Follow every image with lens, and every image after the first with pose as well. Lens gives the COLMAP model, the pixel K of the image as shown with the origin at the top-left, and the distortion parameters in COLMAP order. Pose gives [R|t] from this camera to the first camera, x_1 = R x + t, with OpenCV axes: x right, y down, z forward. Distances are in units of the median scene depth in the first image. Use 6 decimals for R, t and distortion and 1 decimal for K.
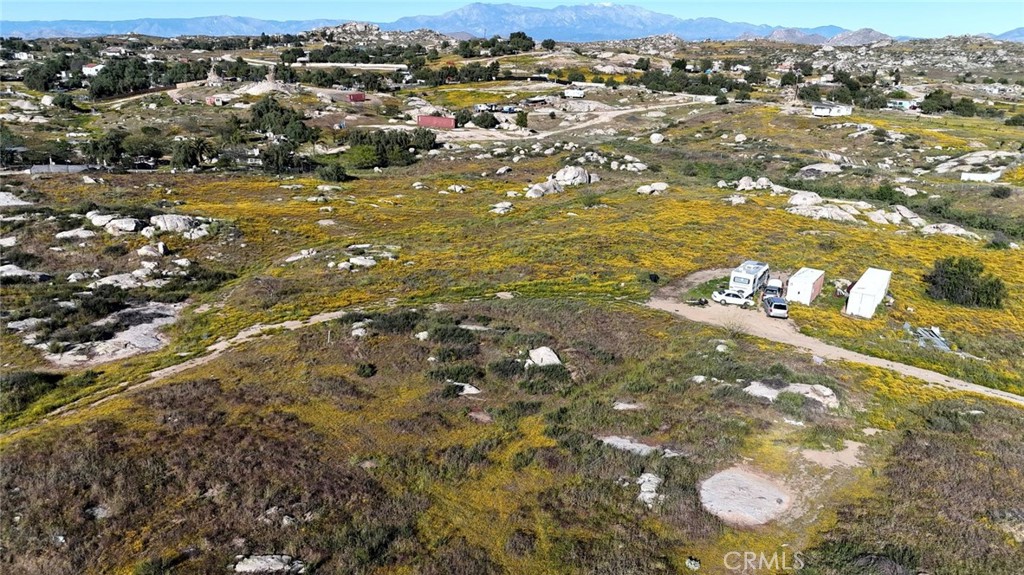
lens RADIAL K [[759.2, 0, 512.6], [0, 759.2, 289.1], [0, 0, 1]] dist [0.063730, -0.057371]
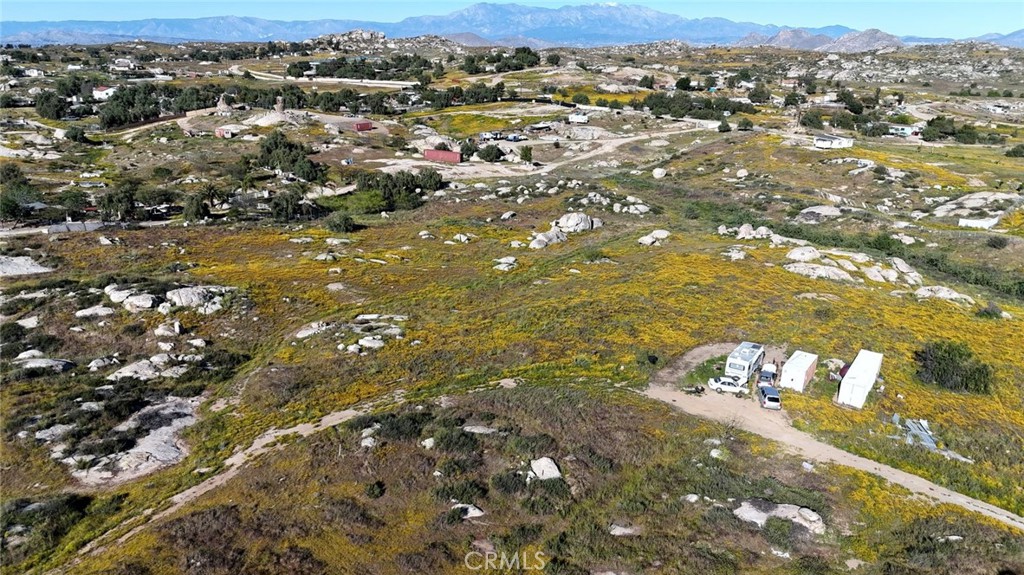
lens RADIAL K [[759.2, 0, 512.7], [0, 759.2, 289.1], [0, 0, 1]] dist [0.063730, -0.057371]
pose [[0.999978, 0.002108, -0.006366, 0.001929], [-0.002122, 0.999996, -0.002069, -0.096219], [0.006361, 0.002083, 0.999978, -0.031490]]
